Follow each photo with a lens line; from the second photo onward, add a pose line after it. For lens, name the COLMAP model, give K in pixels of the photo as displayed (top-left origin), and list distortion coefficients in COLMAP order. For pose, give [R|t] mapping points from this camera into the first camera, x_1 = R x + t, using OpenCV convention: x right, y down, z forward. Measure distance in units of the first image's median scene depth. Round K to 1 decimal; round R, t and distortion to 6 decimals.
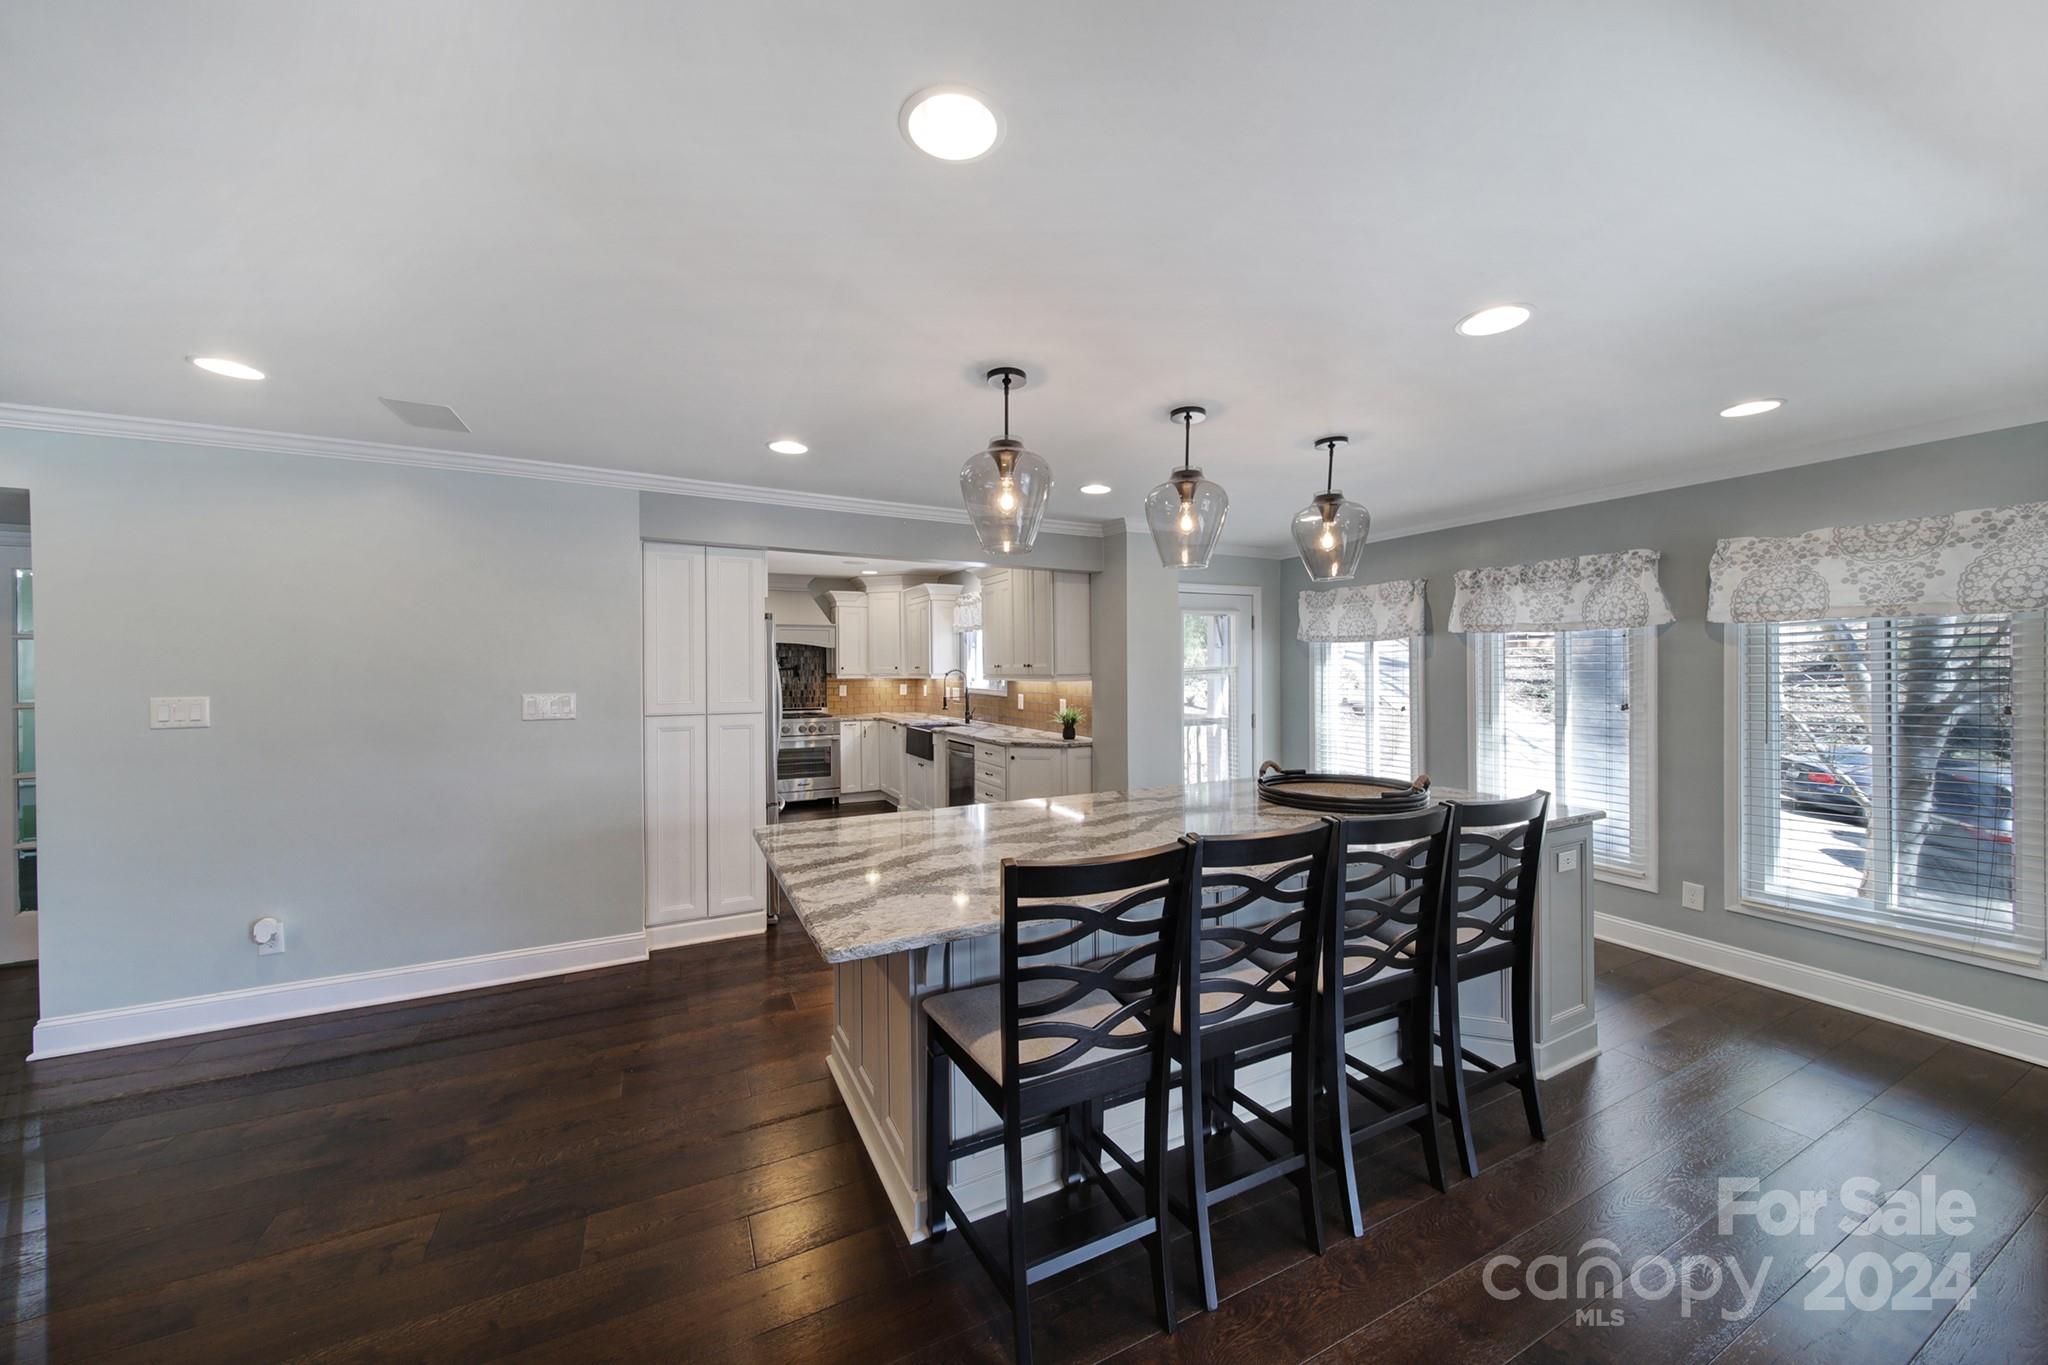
lens RADIAL K [[720.8, 0, 1024.6], [0, 720.8, 667.4], [0, 0, 1]] dist [0.000280, -0.000010]
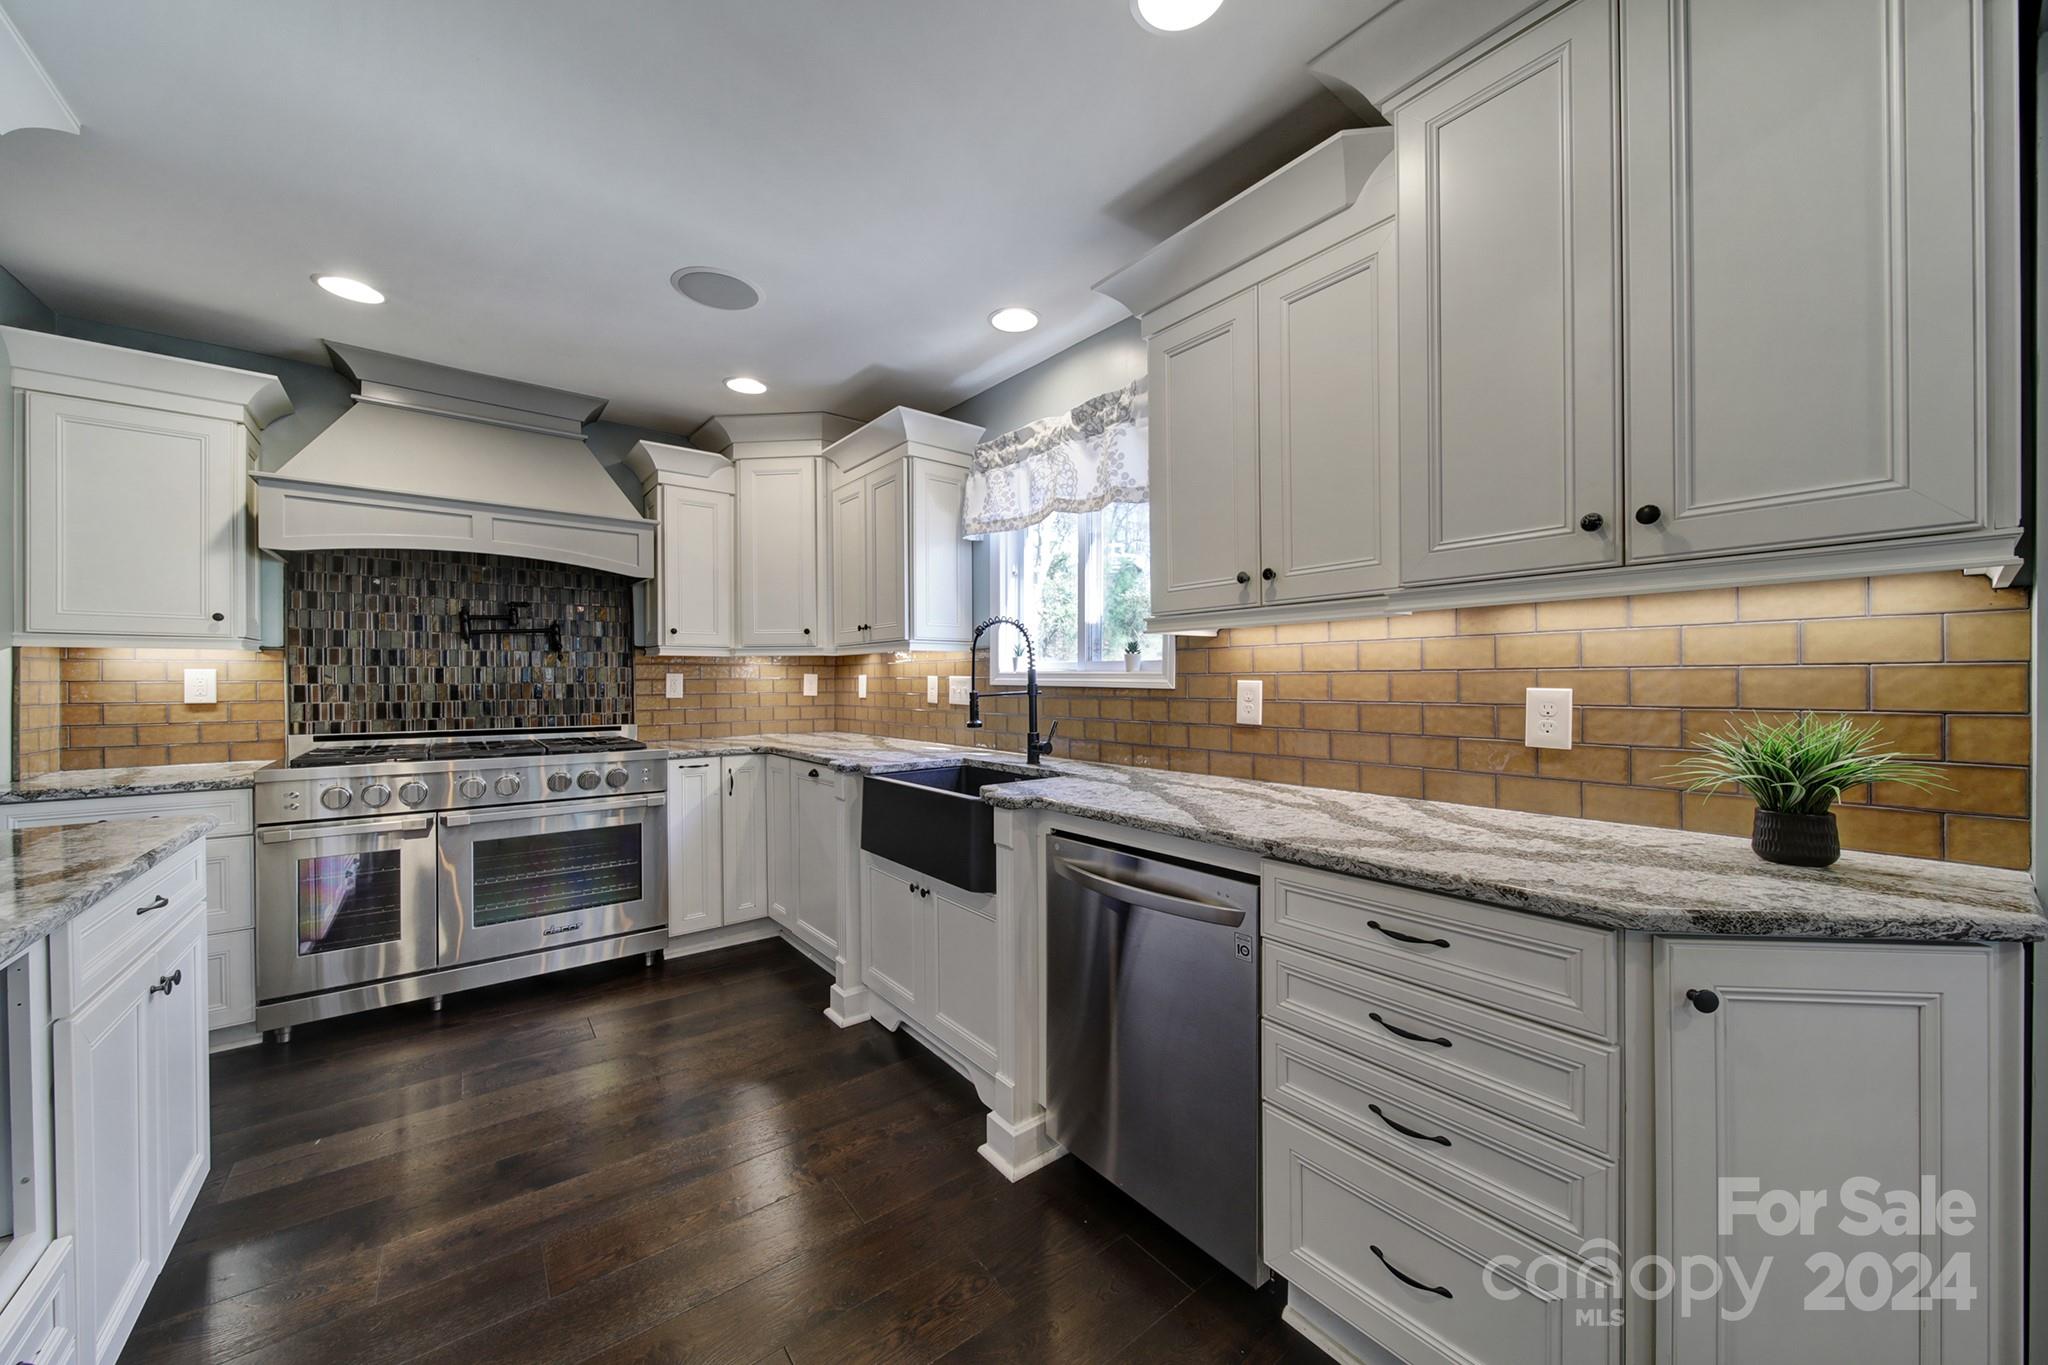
lens RADIAL K [[729.7, 0, 1014.8], [0, 729.7, 679.6], [0, 0, 1]] dist [-0.000006, -0.000018]
pose [[0.981314, 0.001111, 0.192410, -0.198605], [-0.001147, 0.999999, 0.000079, 0.041932], [-0.192410, -0.000298, 0.981315, 0.776445]]
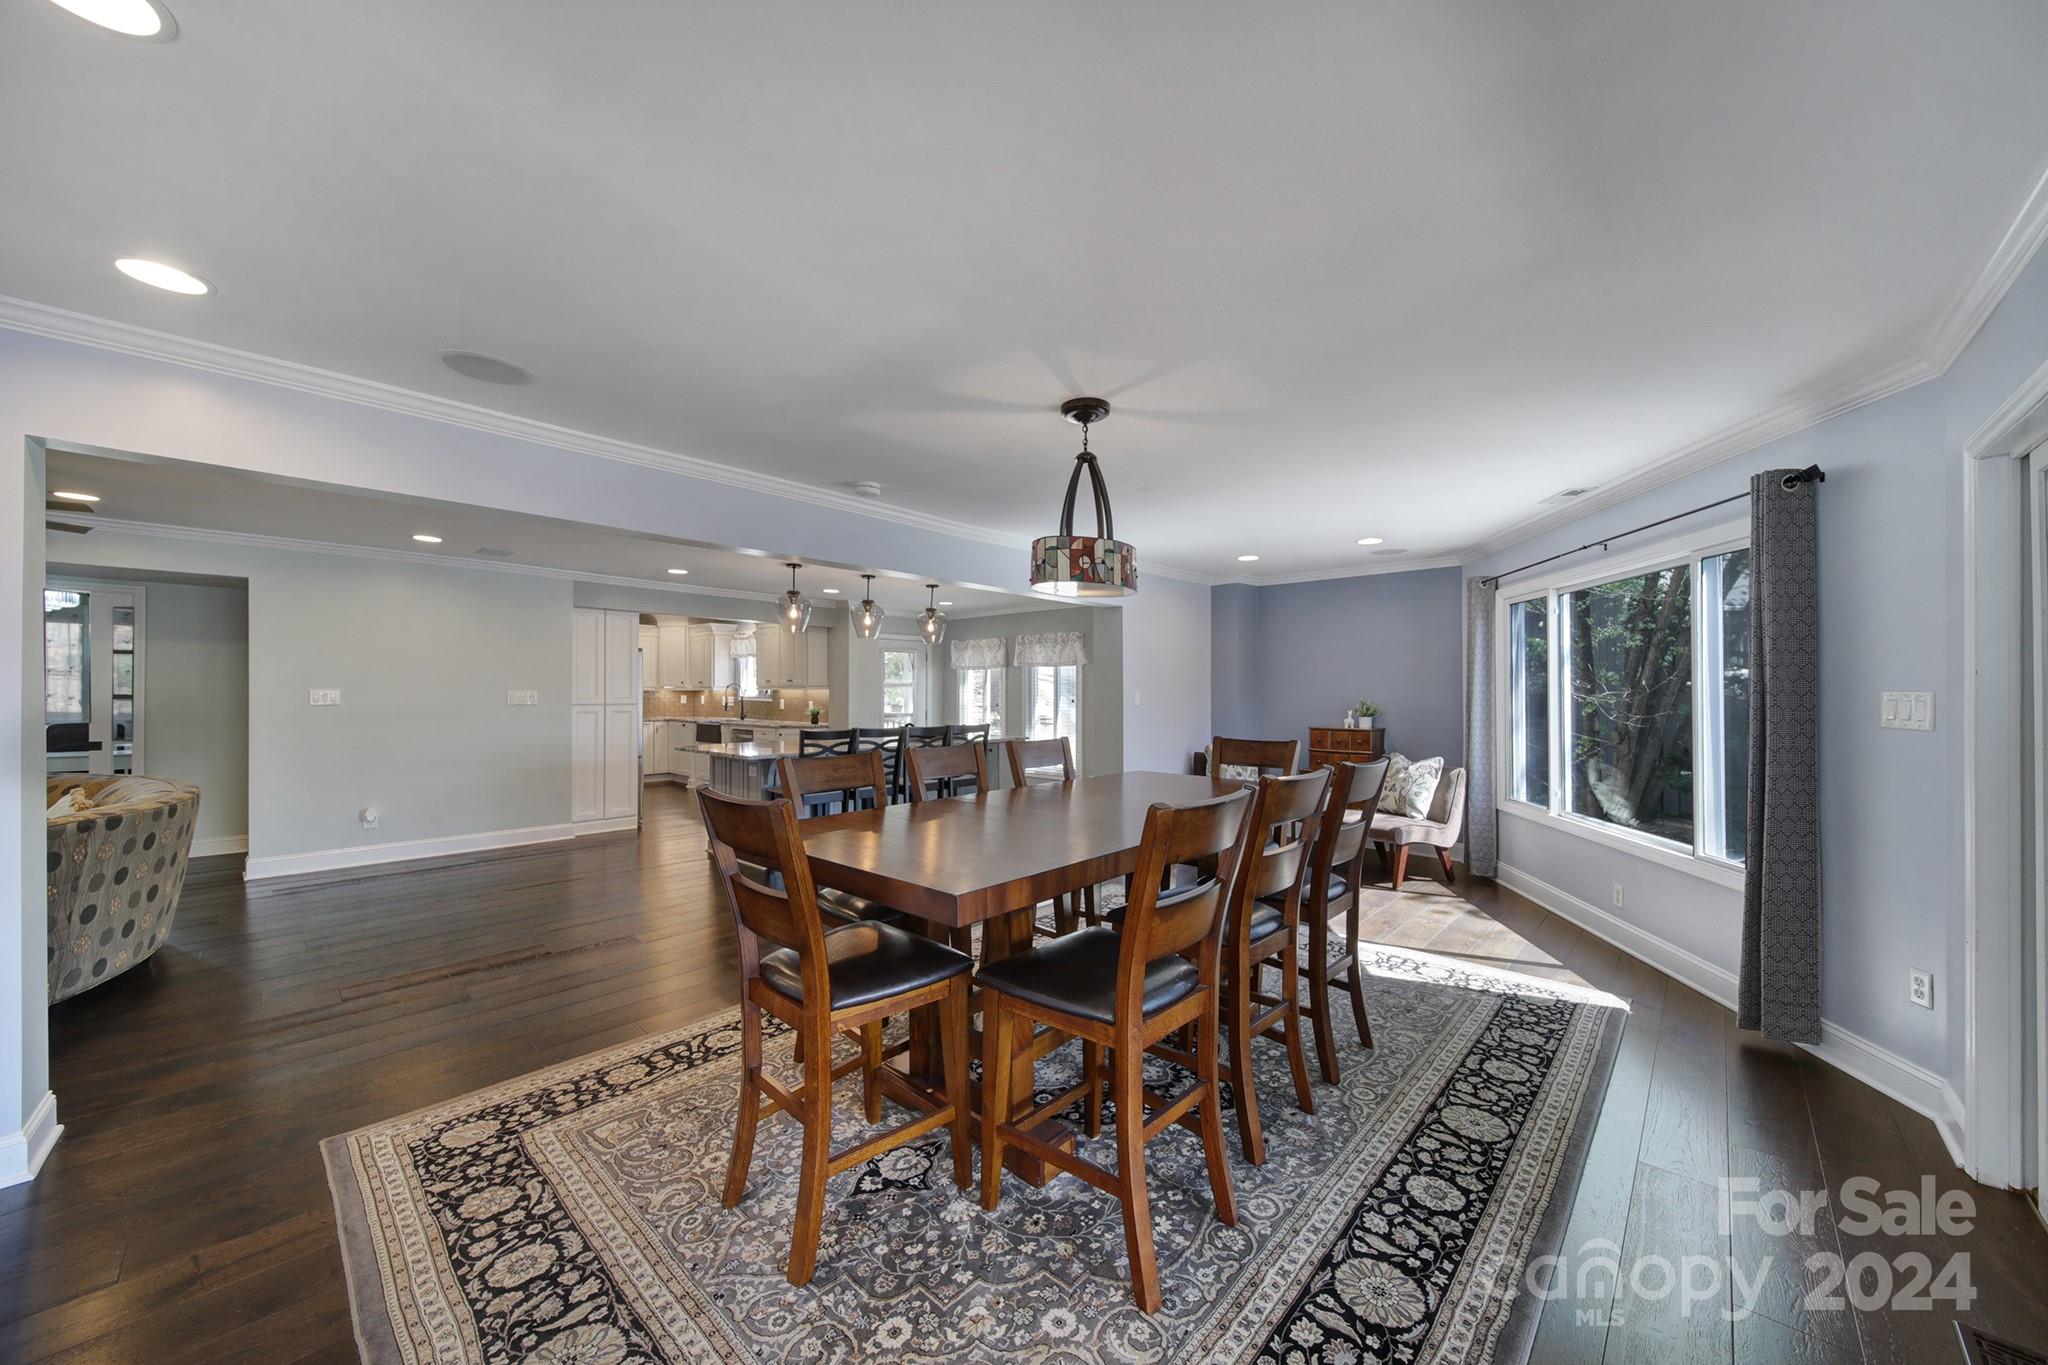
lens RADIAL K [[727.2, 0, 1026.6], [0, 727.2, 683.3], [0, 0, 1]] dist [0.000162, -0.000086]
pose [[0.938022, 0.010038, 0.346429, -0.061049], [-0.006990, 0.999925, -0.010048, 0.016317], [-0.346504, 0.007004, 0.938022, -0.741559]]
